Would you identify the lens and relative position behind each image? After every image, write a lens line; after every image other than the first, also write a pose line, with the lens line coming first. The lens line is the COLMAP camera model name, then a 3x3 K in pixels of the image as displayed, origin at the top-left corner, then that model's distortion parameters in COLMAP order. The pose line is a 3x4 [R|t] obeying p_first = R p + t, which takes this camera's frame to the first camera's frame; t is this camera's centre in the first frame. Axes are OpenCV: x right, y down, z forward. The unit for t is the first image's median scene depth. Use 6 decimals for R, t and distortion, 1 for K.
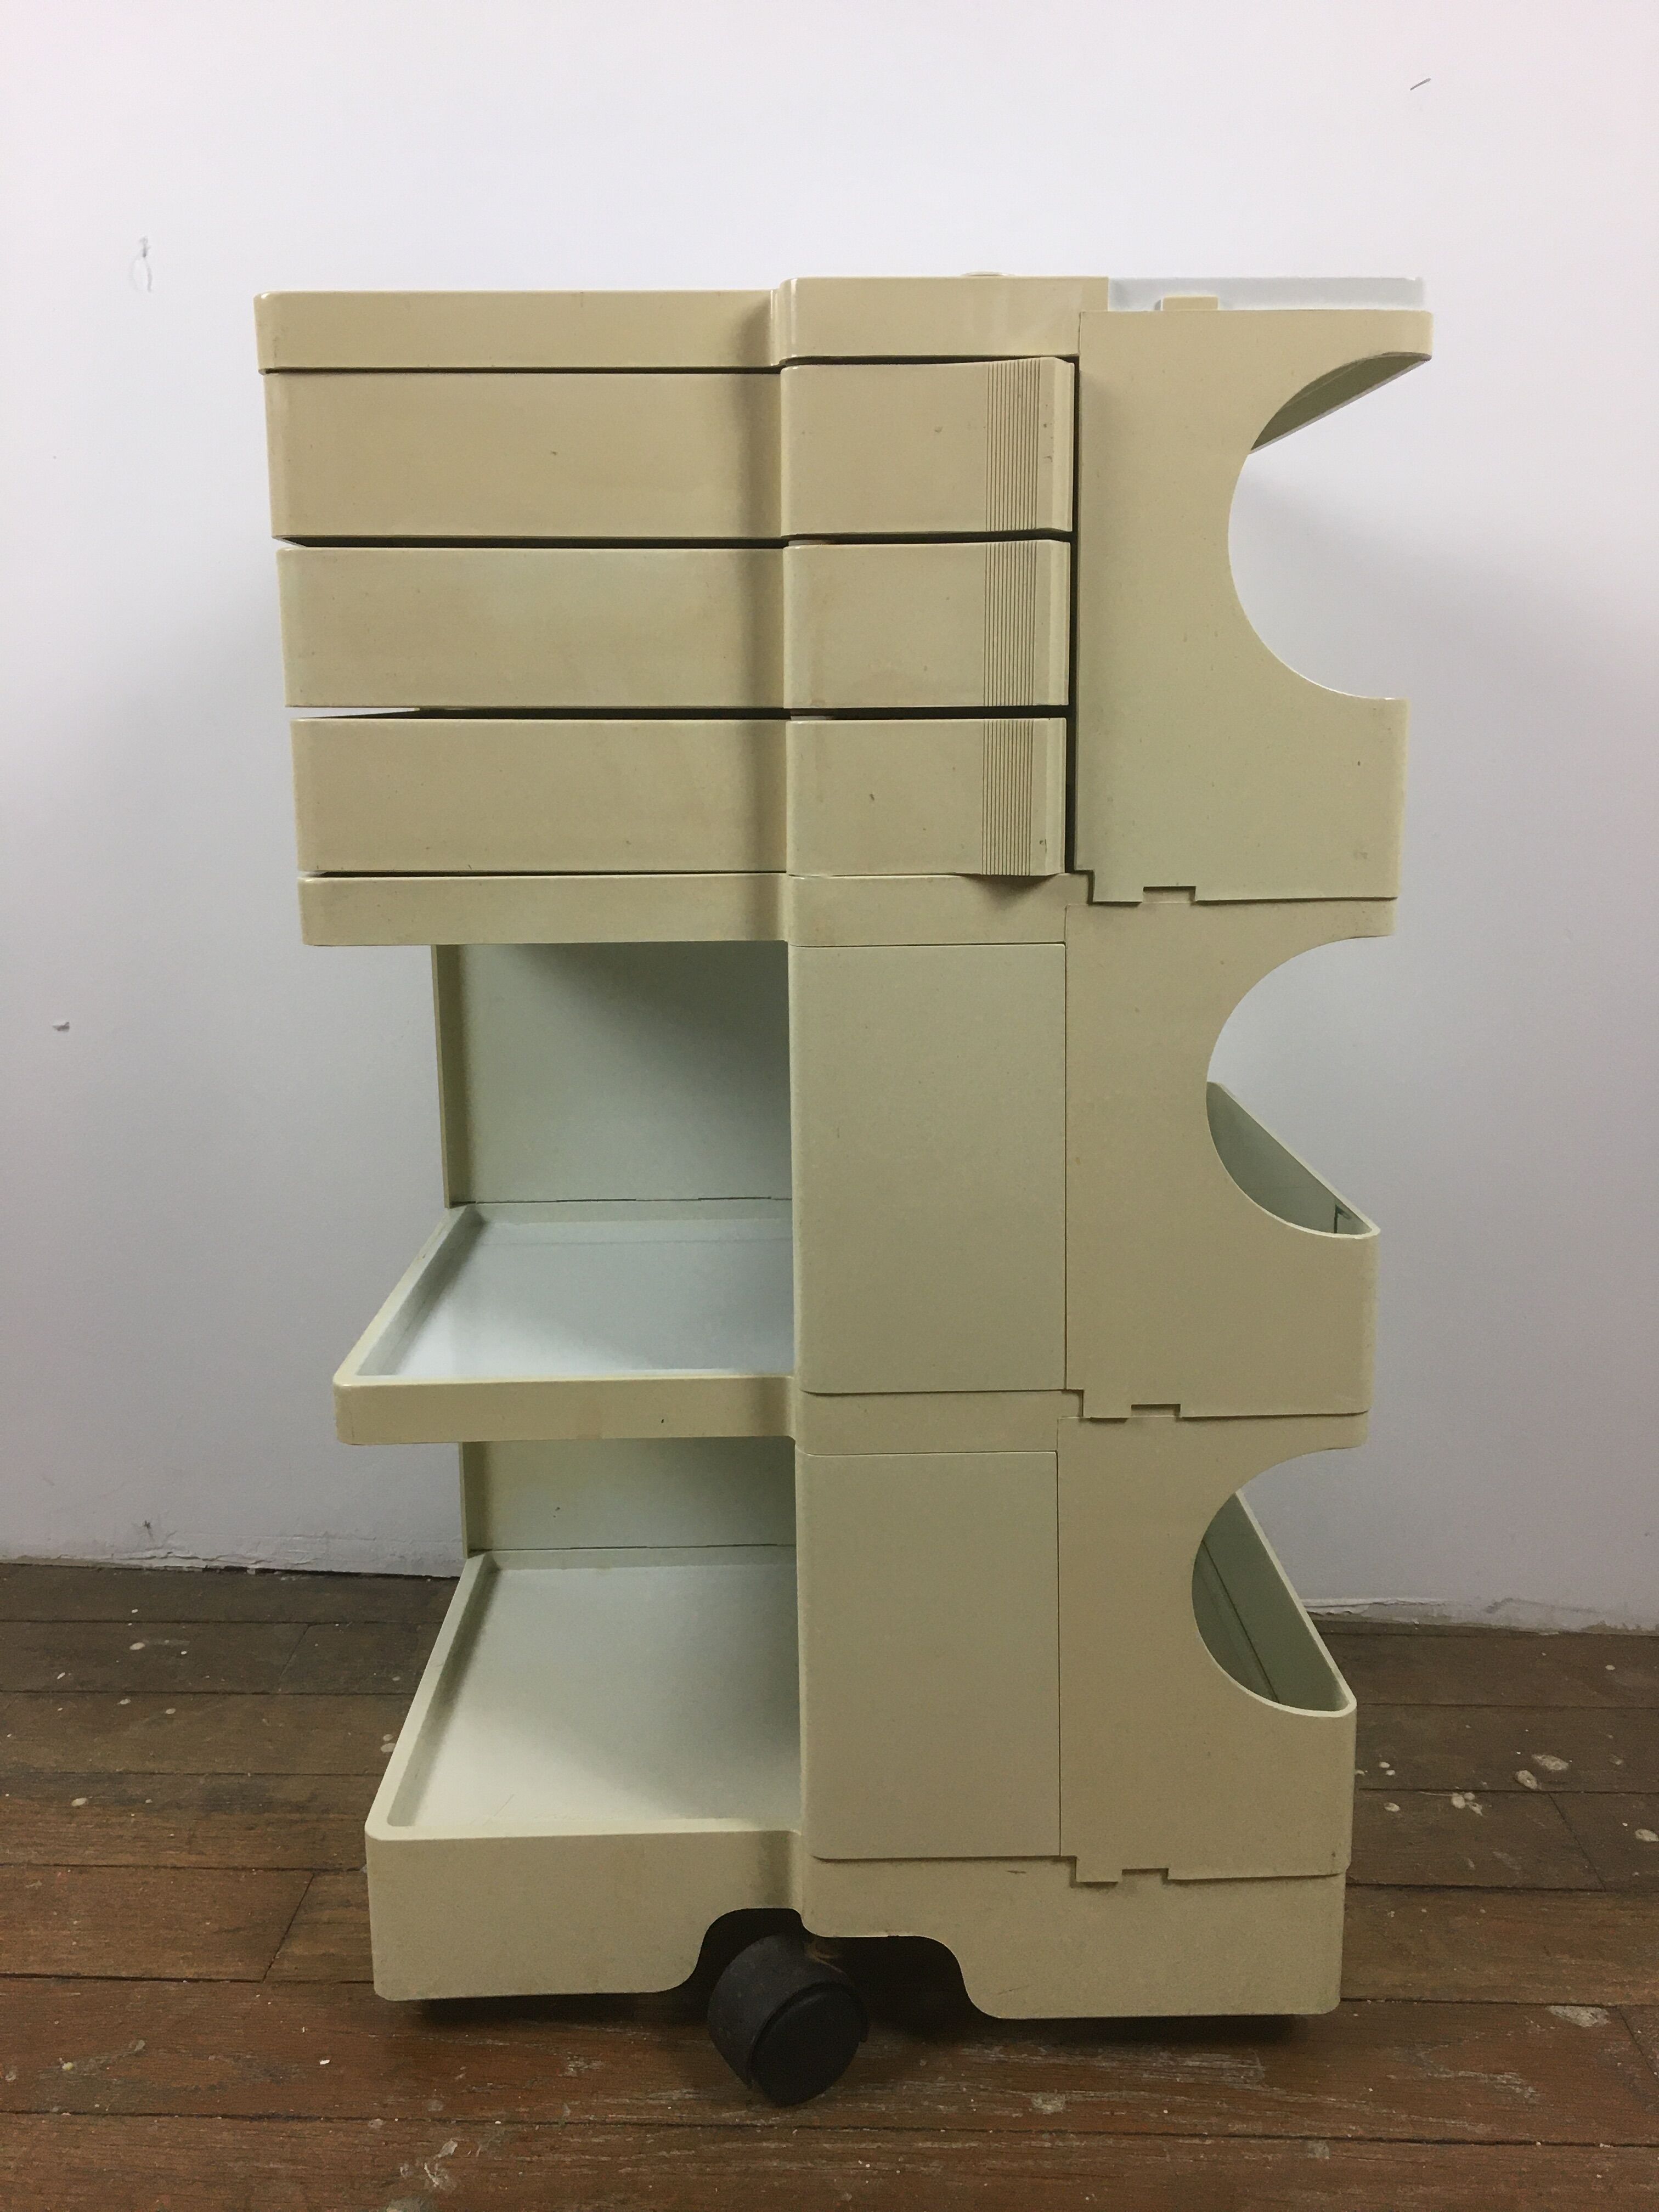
lens RADIAL K [[1885.5, 0, 838.5], [0, 1885.5, 1101.4], [0, 0, 1]] dist [0.046188, -0.059211]
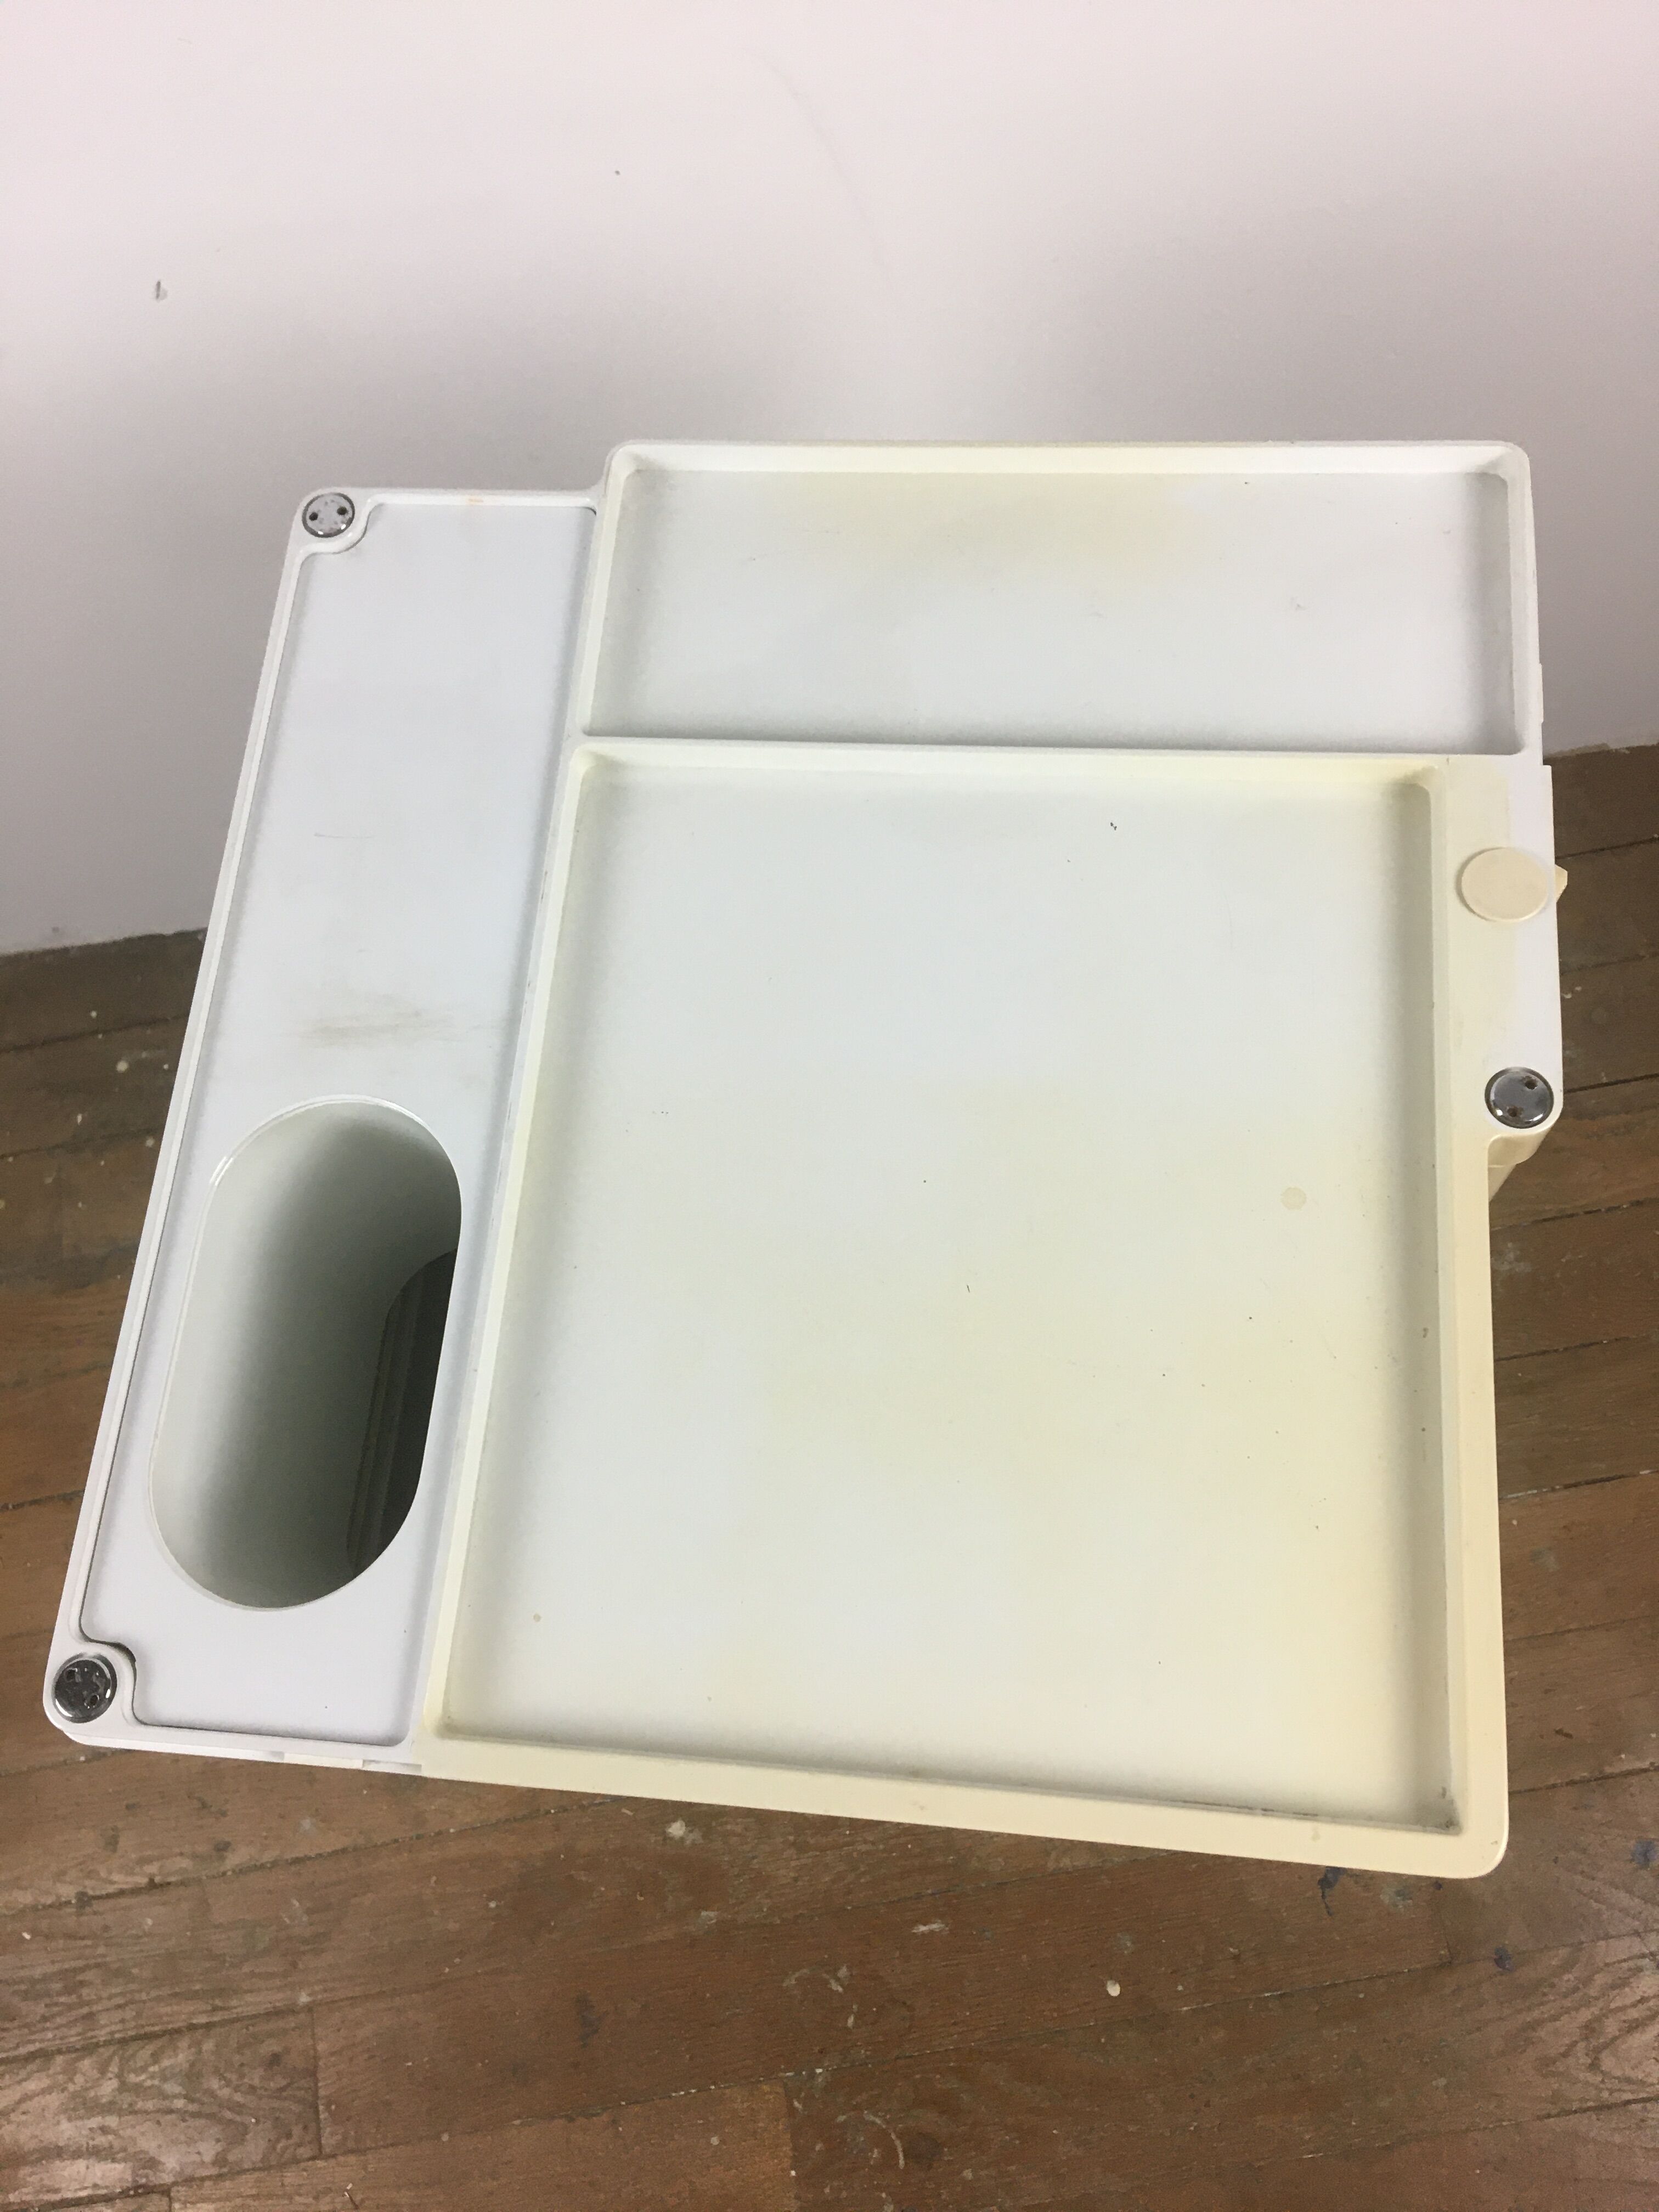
lens RADIAL K [[1885.5, 0, 839.9], [0, 1885.5, 1117.3], [0, 0, 1]] dist [0.046188, -0.059211]
pose [[0.977261, -0.211505, -0.015075, 0.093454], [0.126986, 0.526842, 0.840424, -0.797057], [-0.169812, -0.823227, 0.541720, 0.346119]]
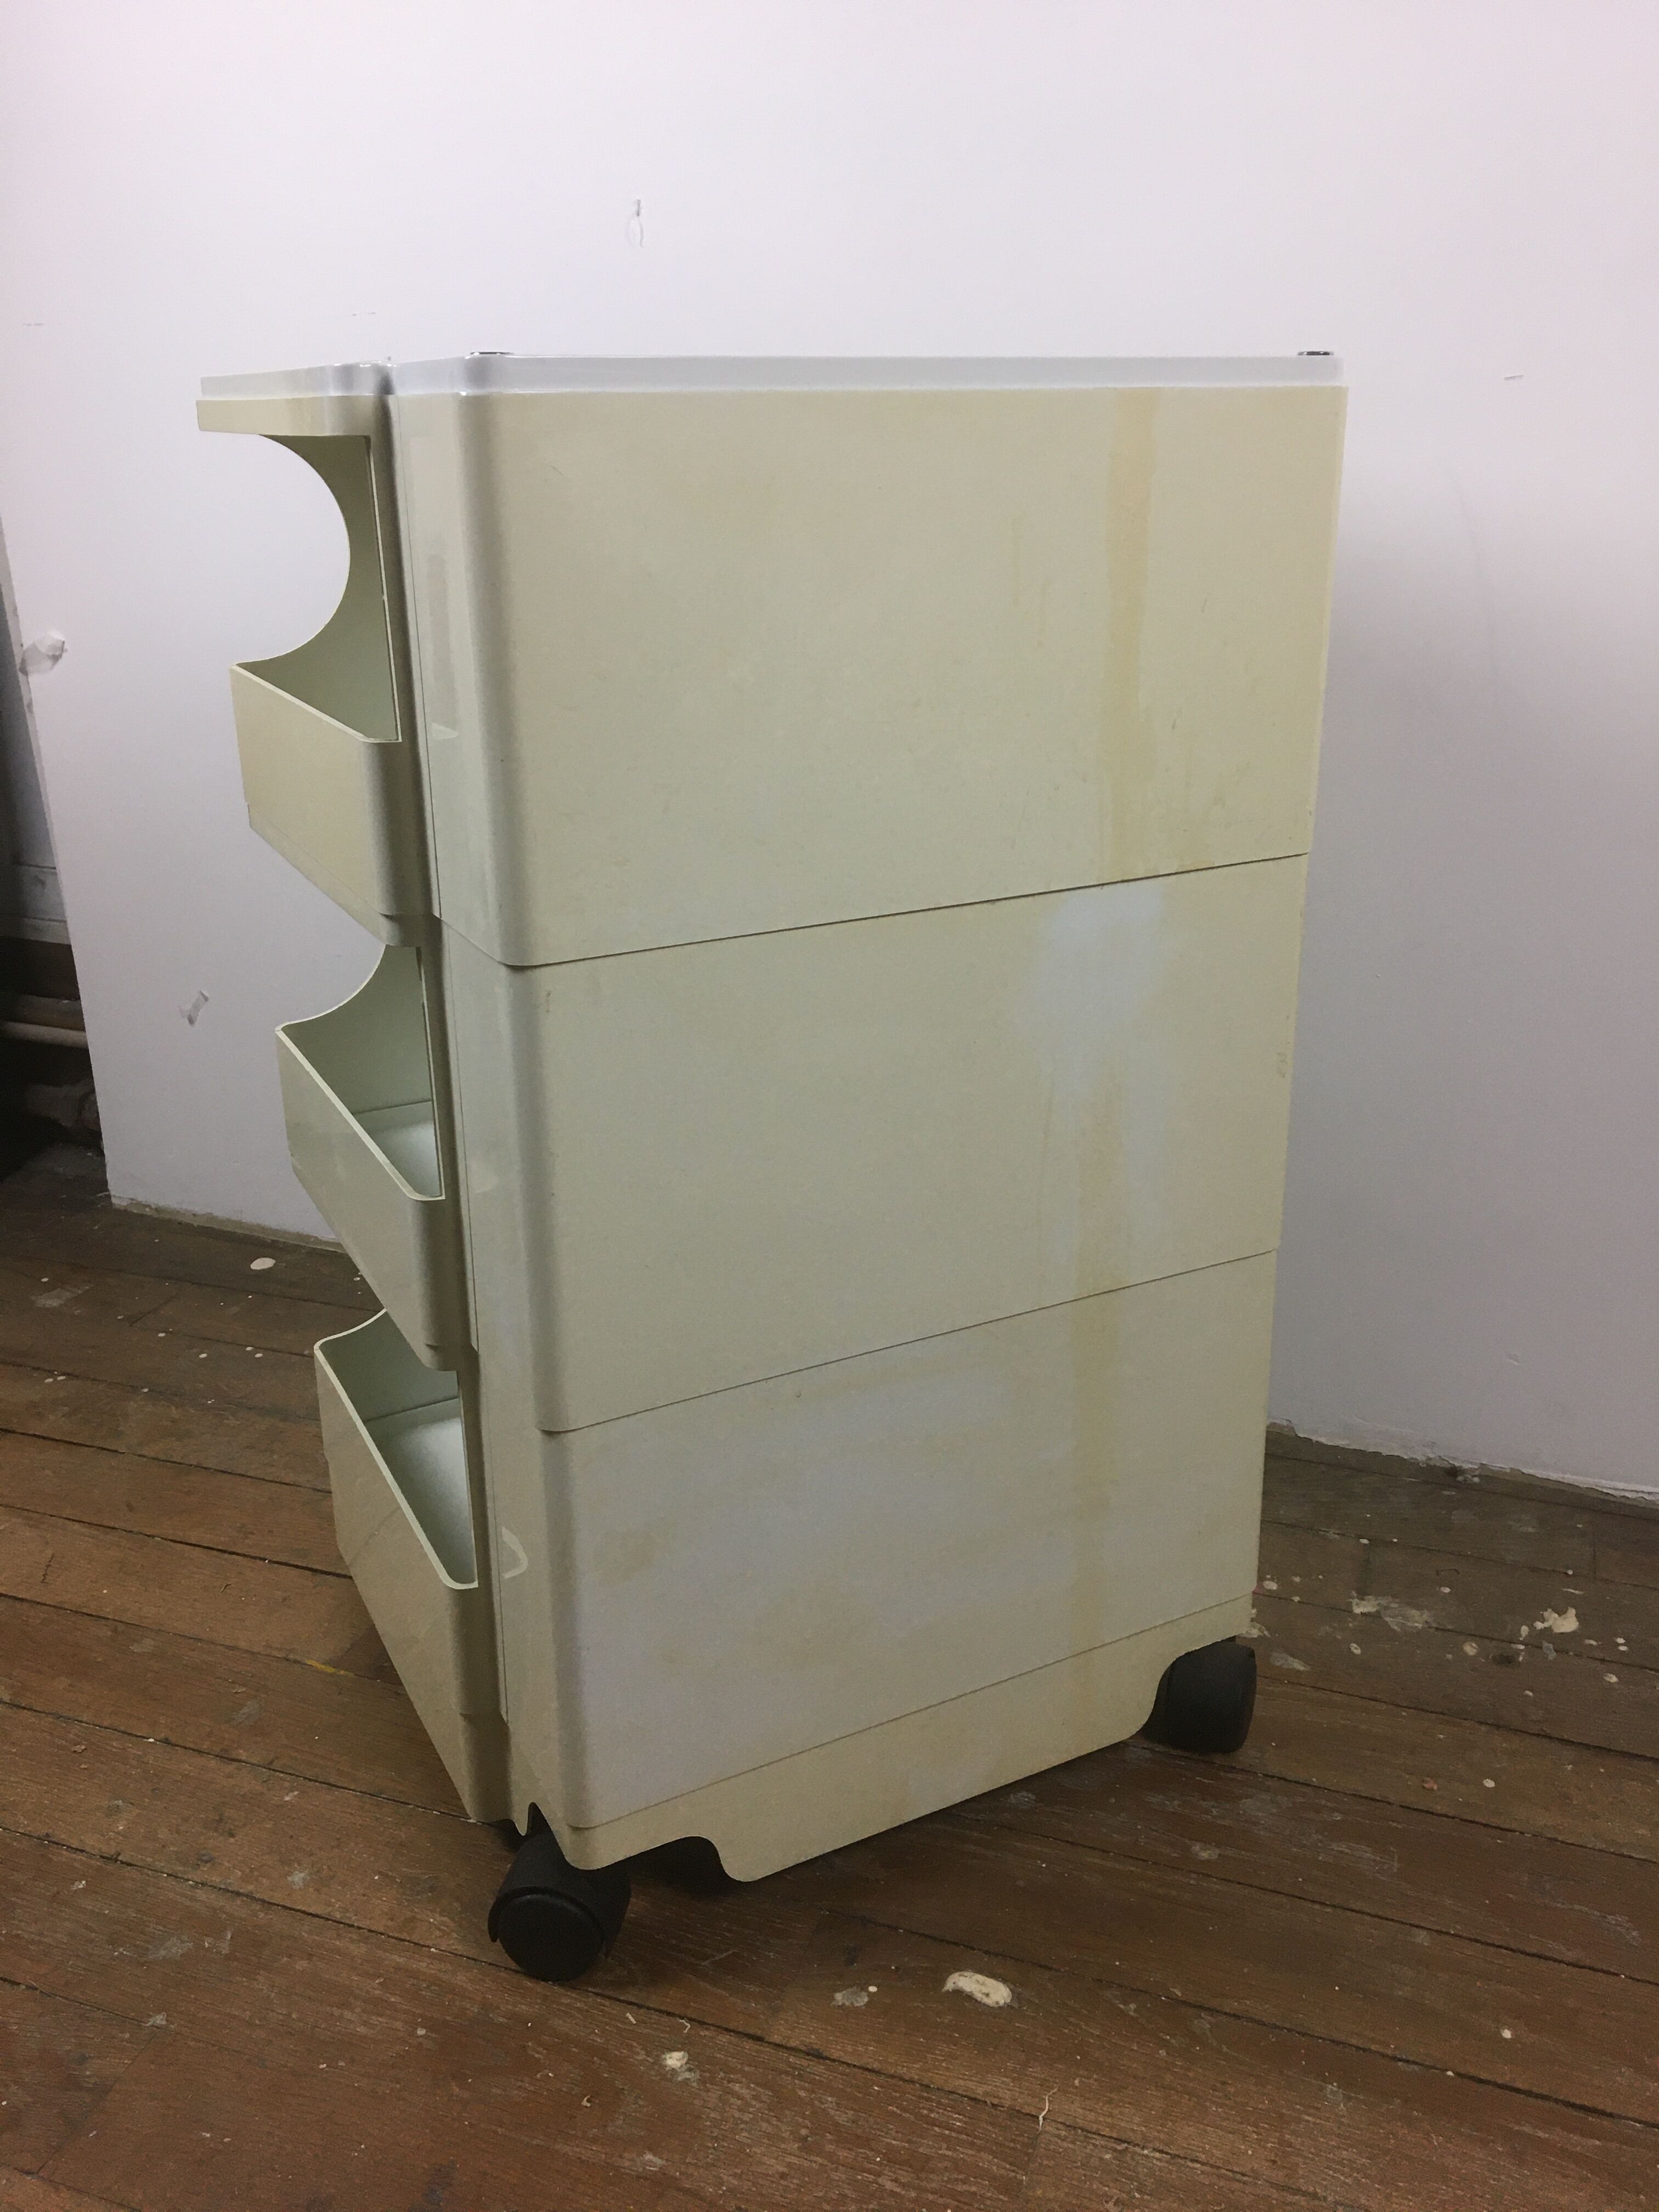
lens RADIAL K [[1885.5, 0, 836.7], [0, 1885.5, 1105.4], [0, 0, 1]] dist [0.046188, -0.059211]
pose [[0.950204, 0.099623, -0.295277, 0.173615], [-0.058278, 0.987615, 0.145673, -0.098231], [0.306132, -0.121211, 0.944241, -0.147626]]
